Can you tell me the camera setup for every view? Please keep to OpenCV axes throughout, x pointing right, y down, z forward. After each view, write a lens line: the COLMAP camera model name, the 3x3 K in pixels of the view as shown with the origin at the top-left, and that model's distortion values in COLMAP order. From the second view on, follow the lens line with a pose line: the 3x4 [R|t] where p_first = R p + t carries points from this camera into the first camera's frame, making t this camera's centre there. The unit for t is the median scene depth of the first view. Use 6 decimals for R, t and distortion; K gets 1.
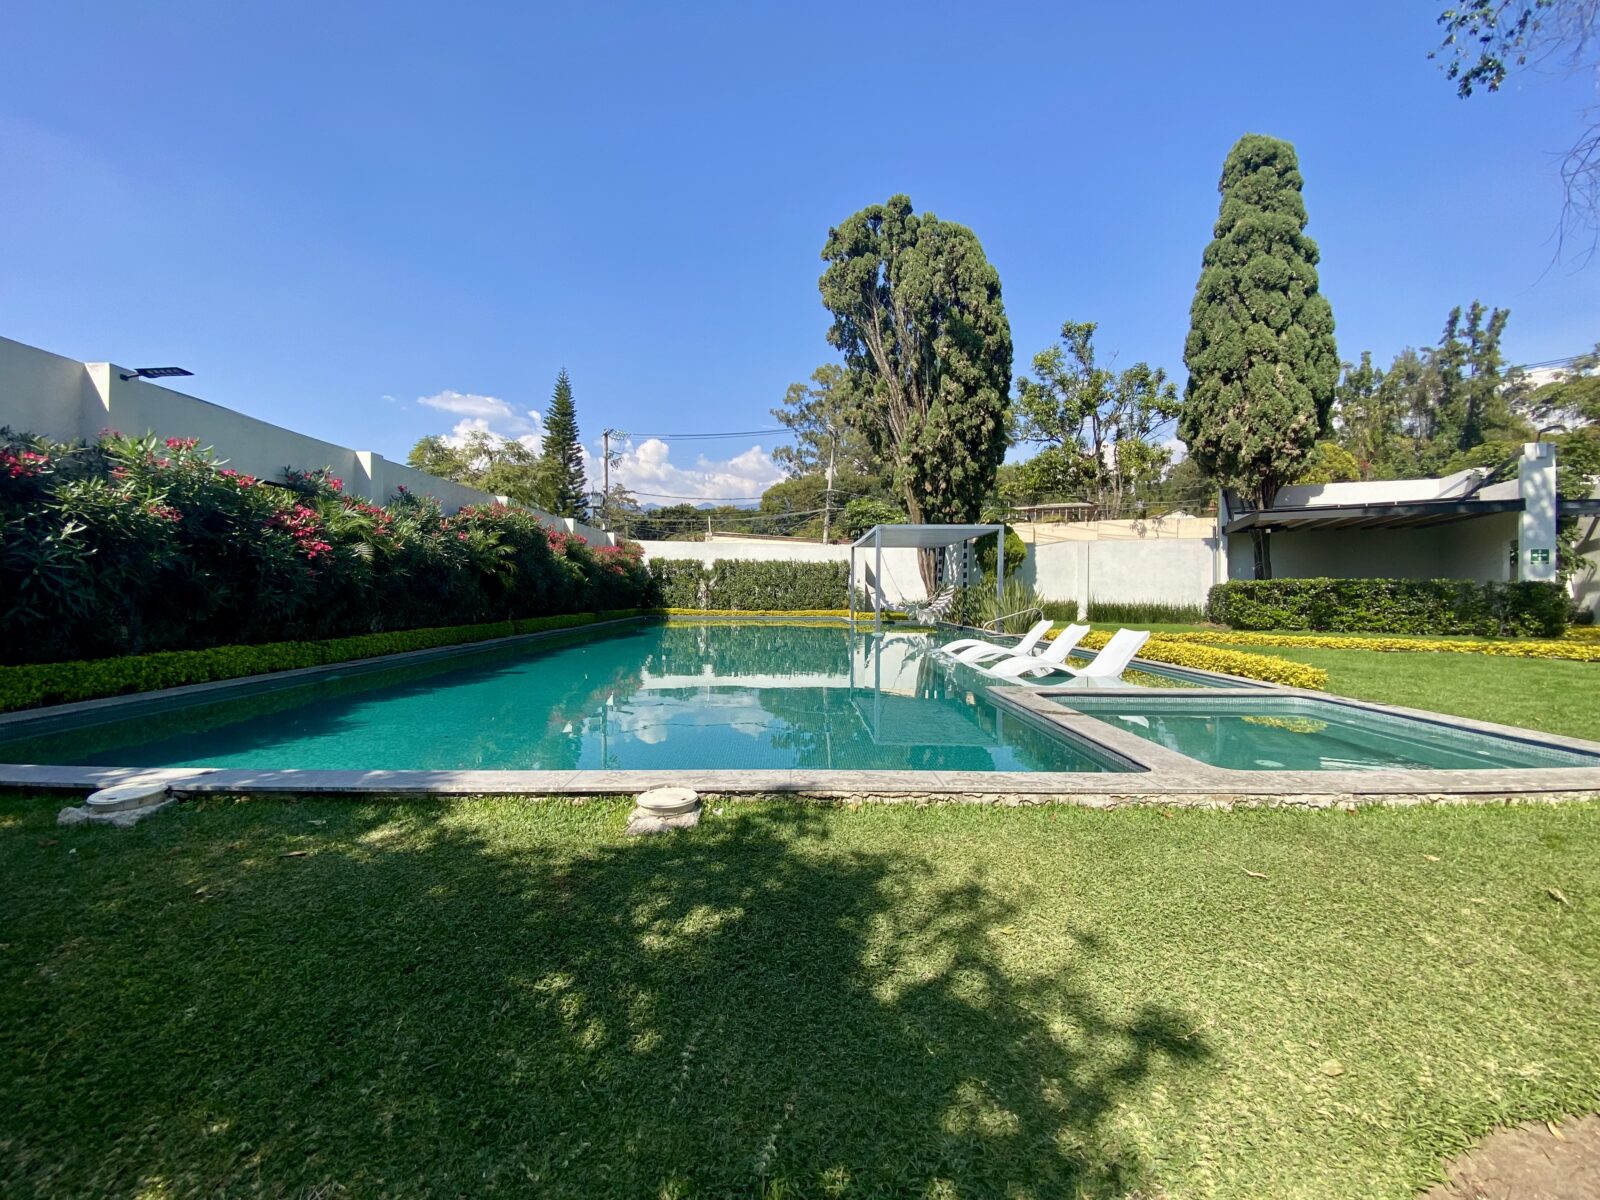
lens RADIAL K [[638.4, 0, 800.0], [0, 638.4, 600.0], [0, 0, 1]] dist [0.001035, -0.022292]
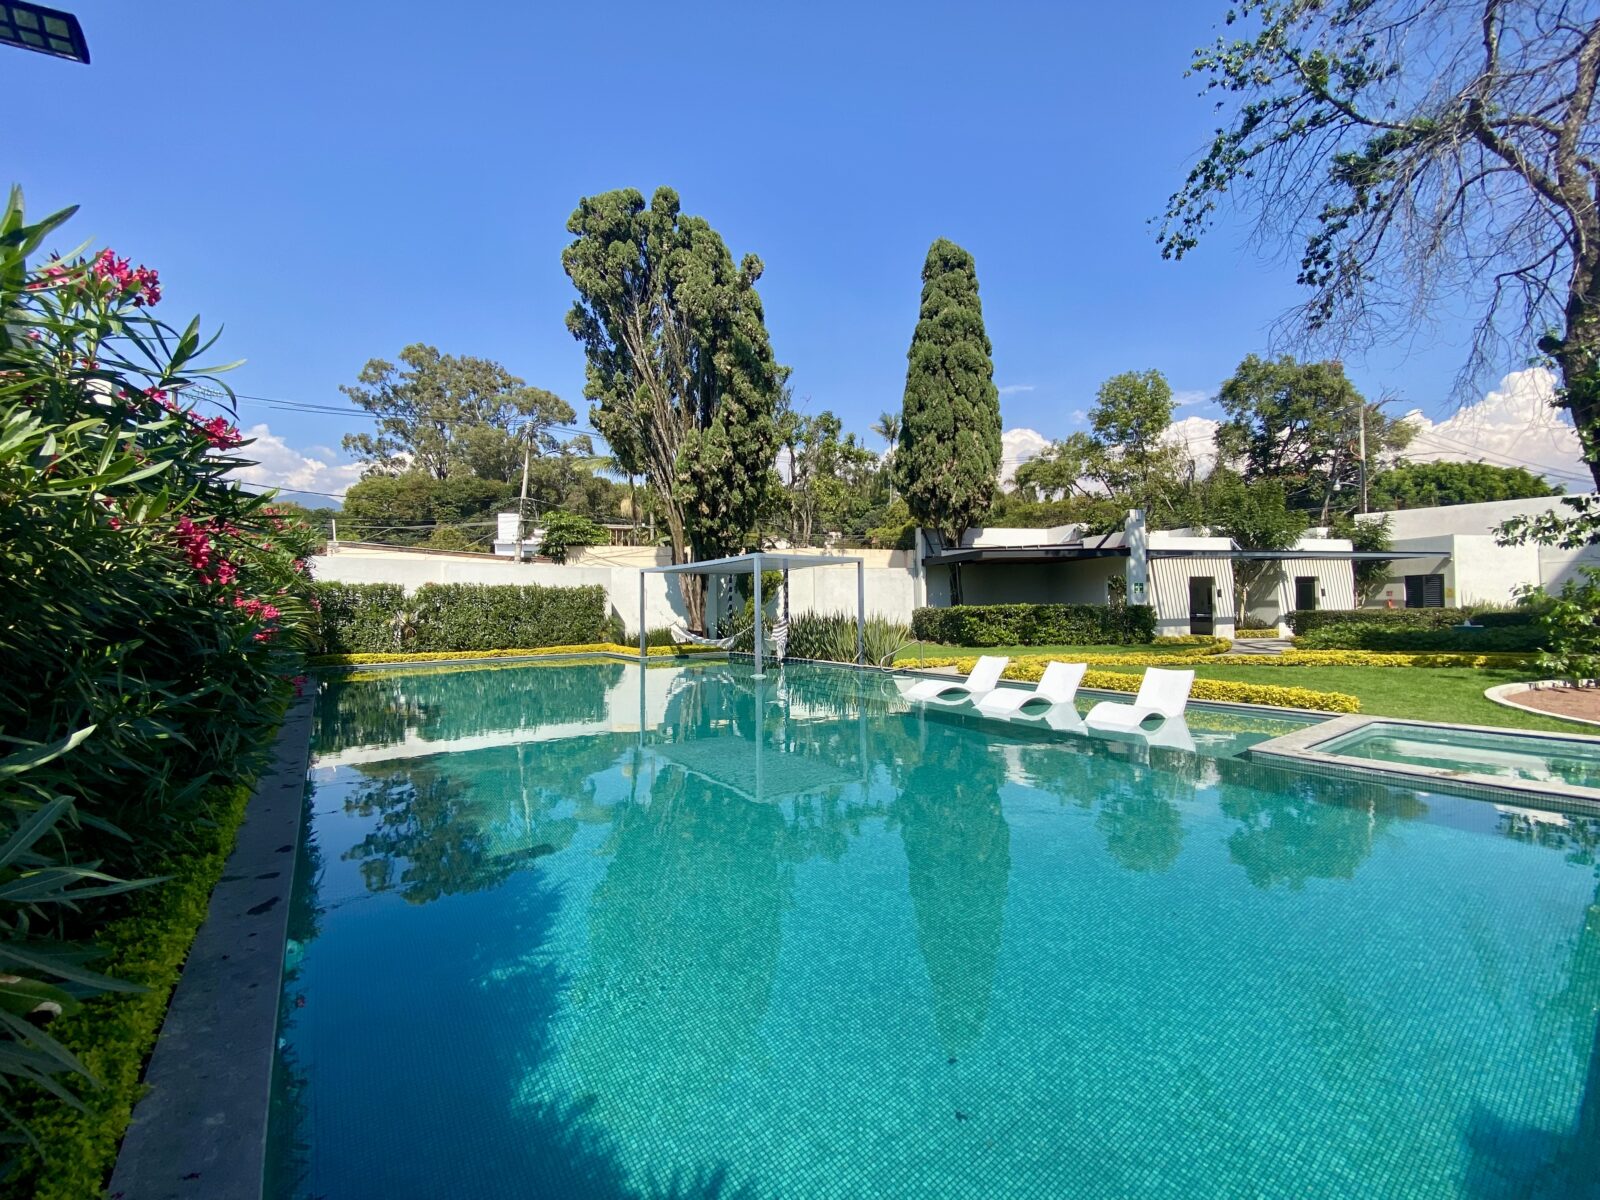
lens RADIAL K [[638.4, 0, 800.0], [0, 638.4, 600.0], [0, 0, 1]] dist [0.001035, -0.022292]
pose [[0.813238, -0.010064, 0.581844, -0.239271], [0.023220, 0.999615, -0.015163, -0.027428], [-0.581468, 0.025842, 0.813159, 0.168367]]
